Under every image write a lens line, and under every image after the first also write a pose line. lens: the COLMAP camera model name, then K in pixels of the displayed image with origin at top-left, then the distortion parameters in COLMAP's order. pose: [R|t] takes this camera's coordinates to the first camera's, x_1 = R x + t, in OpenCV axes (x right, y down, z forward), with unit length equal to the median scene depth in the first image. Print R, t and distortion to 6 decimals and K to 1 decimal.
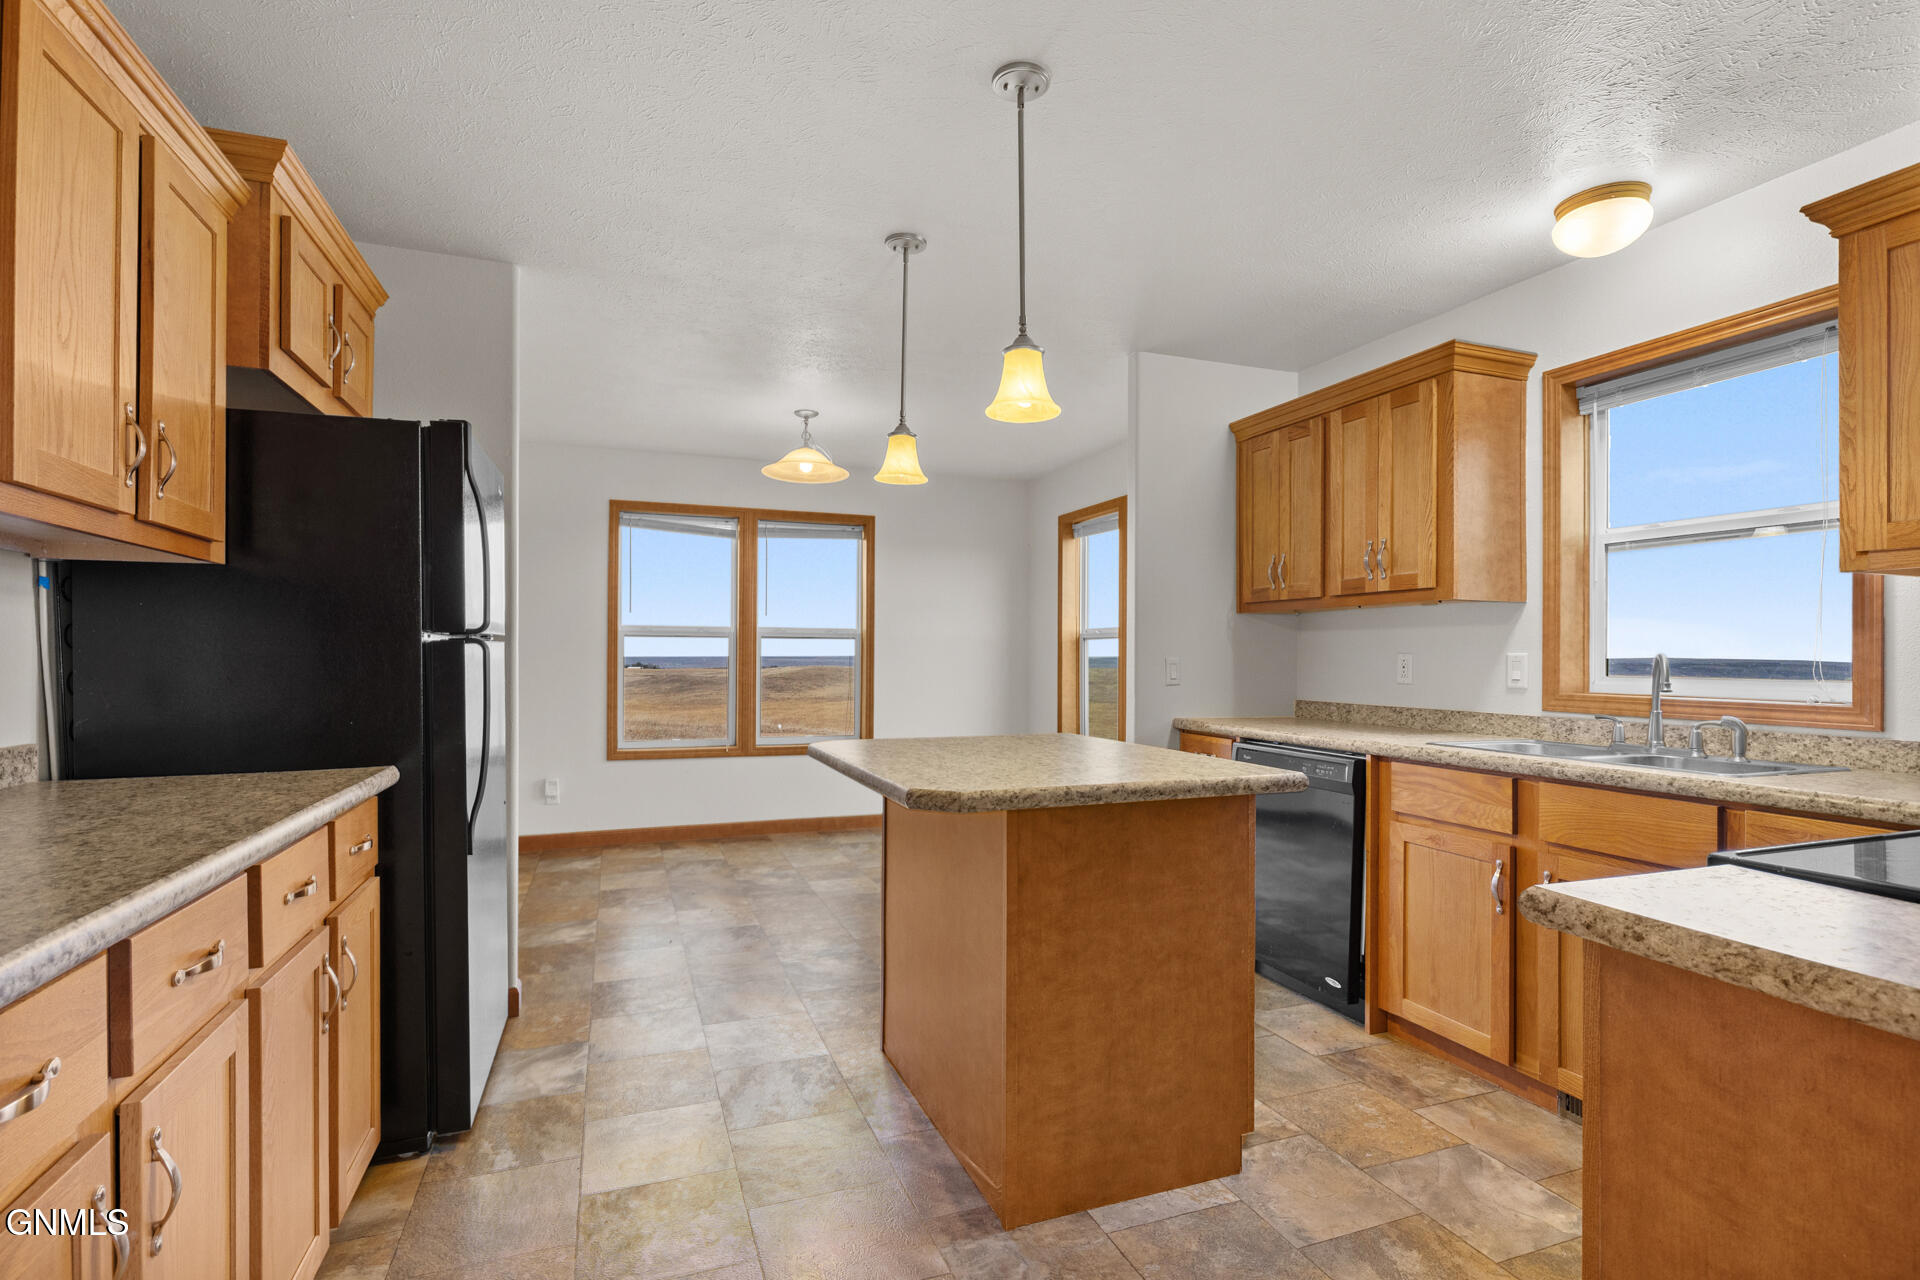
lens RADIAL K [[898.1, 0, 961.3], [0, 898.1, 661.5], [0, 0, 1]] dist [0.001248, 0.000160]
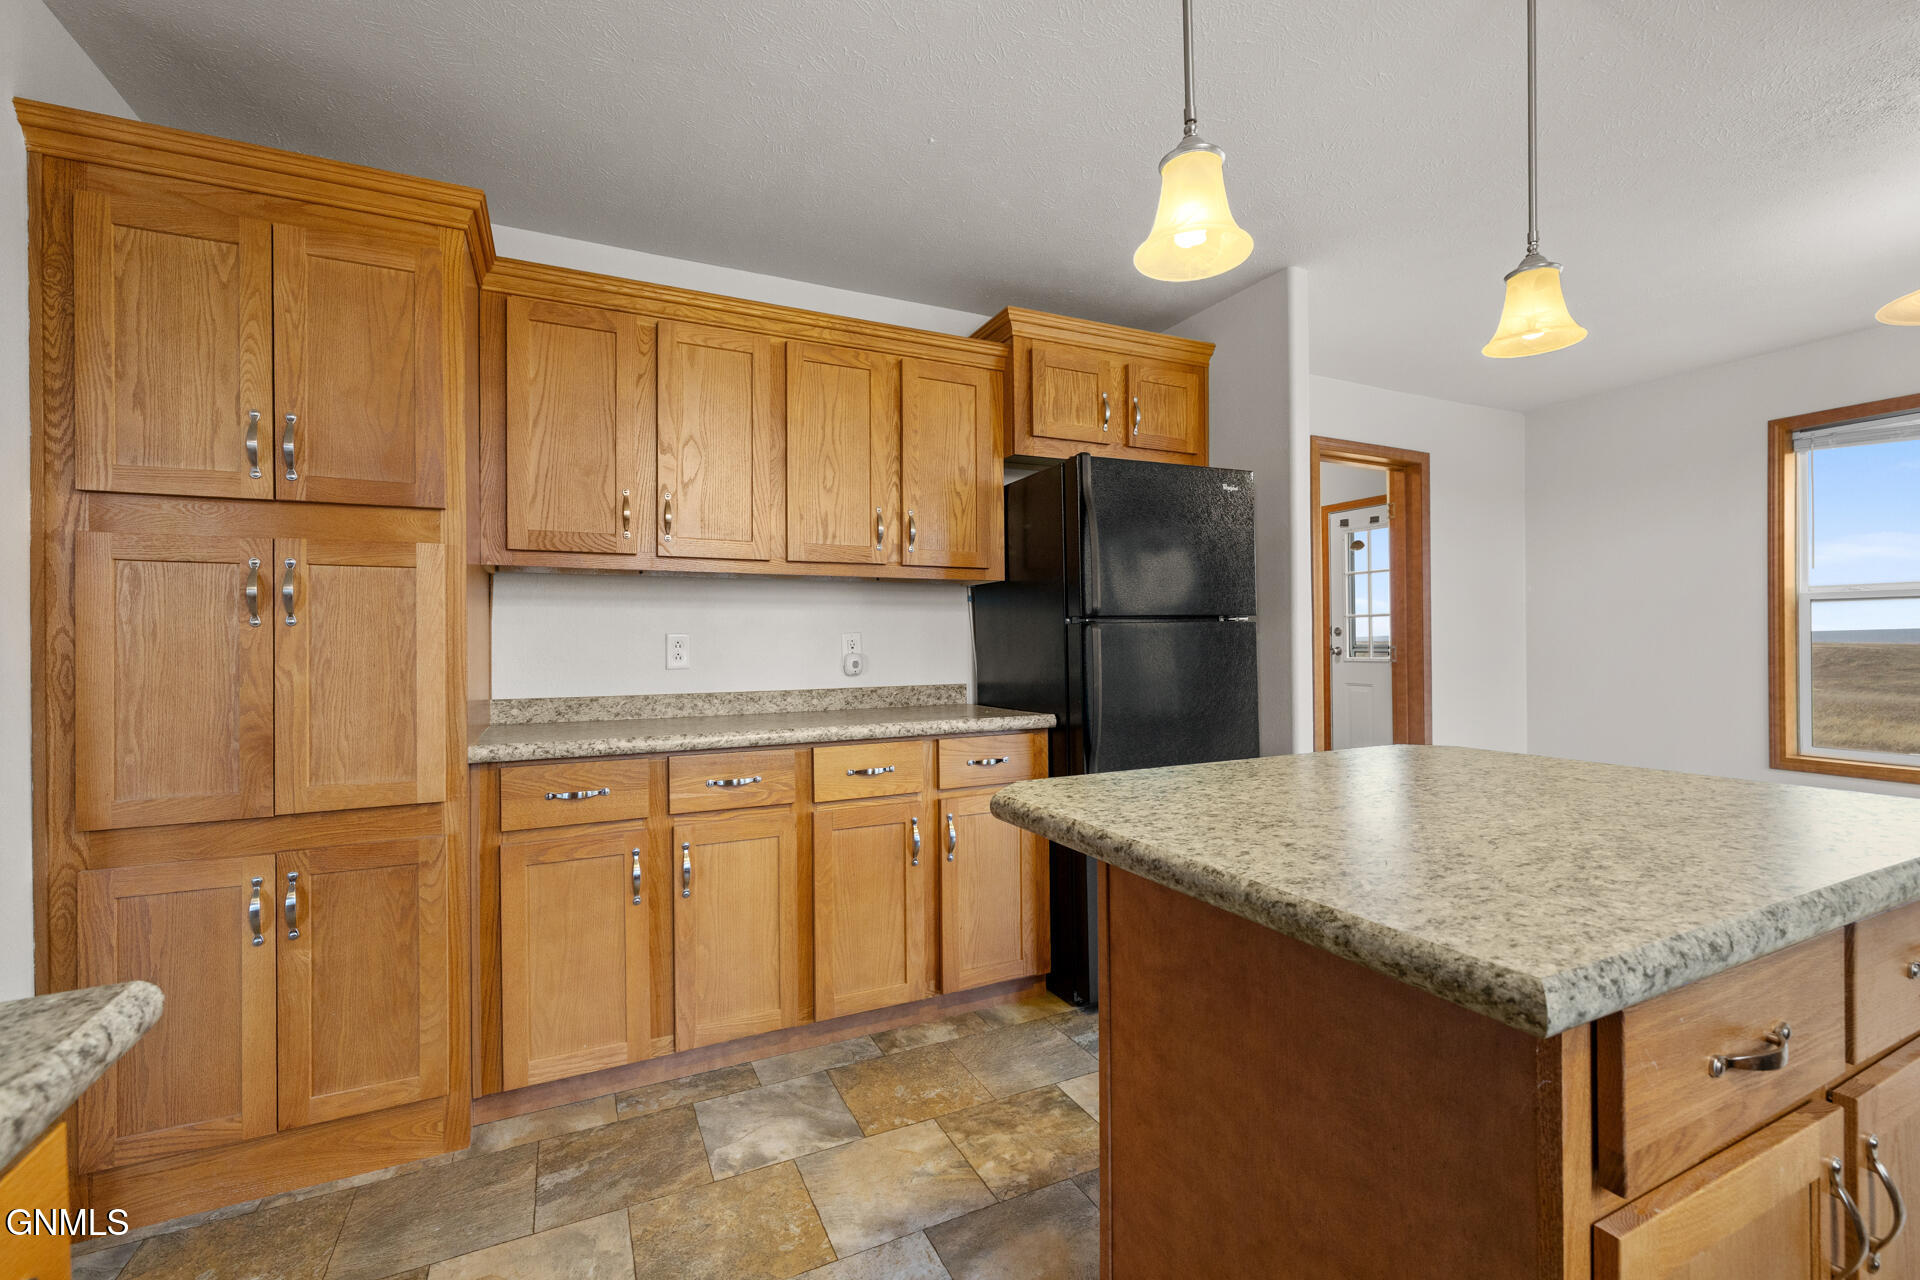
lens RADIAL K [[819.8, 0, 959.2], [0, 819.8, 644.0], [0, 0, 1]] dist [-0.000523, -0.000028]
pose [[0.086521, 0.000176, -0.996250, 0.499930], [0.002155, 0.999998, 0.000364, 0.005194], [0.996248, -0.002178, 0.086520, 0.597090]]
